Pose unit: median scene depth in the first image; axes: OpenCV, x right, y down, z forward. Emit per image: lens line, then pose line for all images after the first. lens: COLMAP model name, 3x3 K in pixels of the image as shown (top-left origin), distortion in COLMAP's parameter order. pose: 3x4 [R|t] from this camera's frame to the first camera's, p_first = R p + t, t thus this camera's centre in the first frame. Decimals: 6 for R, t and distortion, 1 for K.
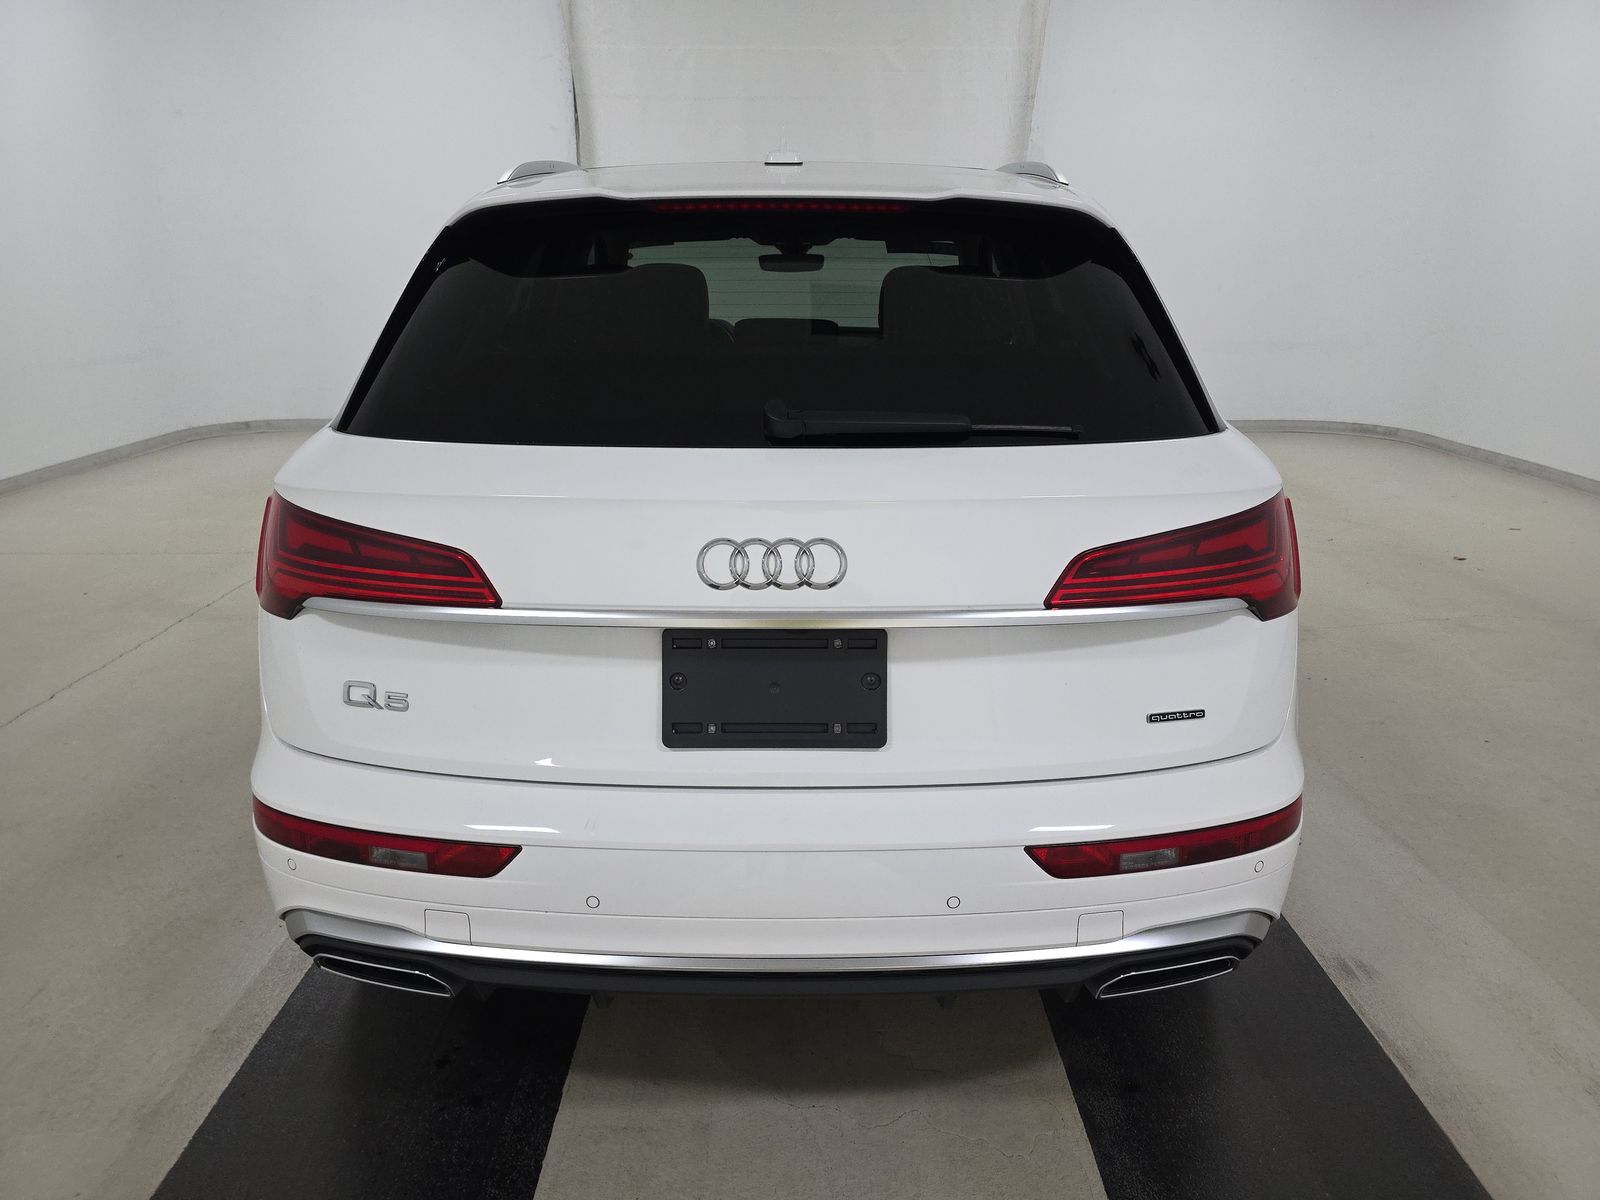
lens RADIAL K [[1070.2, 0, 793.4], [0, 1070.2, 608.4], [0, 0, 1]] dist [0.049220, -0.032044]
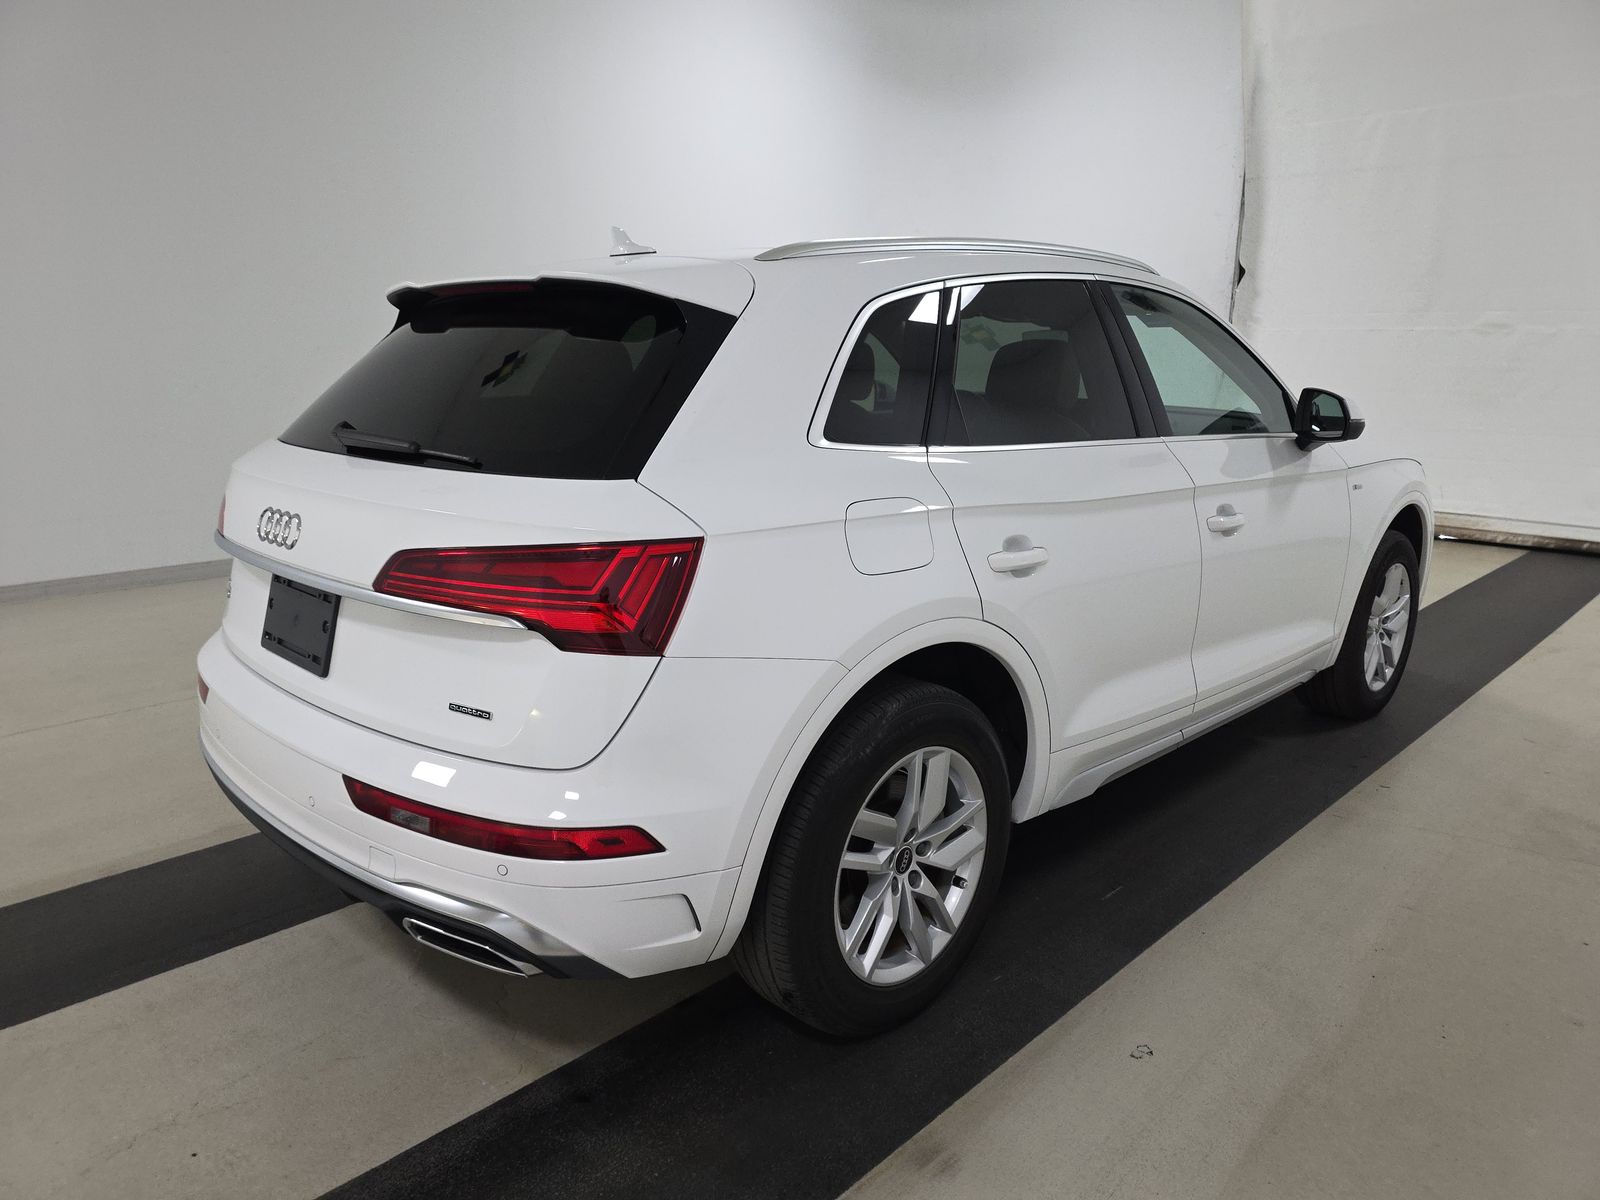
lens RADIAL K [[1070.2, 0, 800.5], [0, 1070.2, 599.0], [0, 0, 1]] dist [0.049220, -0.032044]
pose [[0.725067, 0.162952, -0.669122, 1.351518], [-0.217557, 0.976046, 0.001951, -0.095398], [0.653411, 0.144158, 0.743150, 0.358103]]
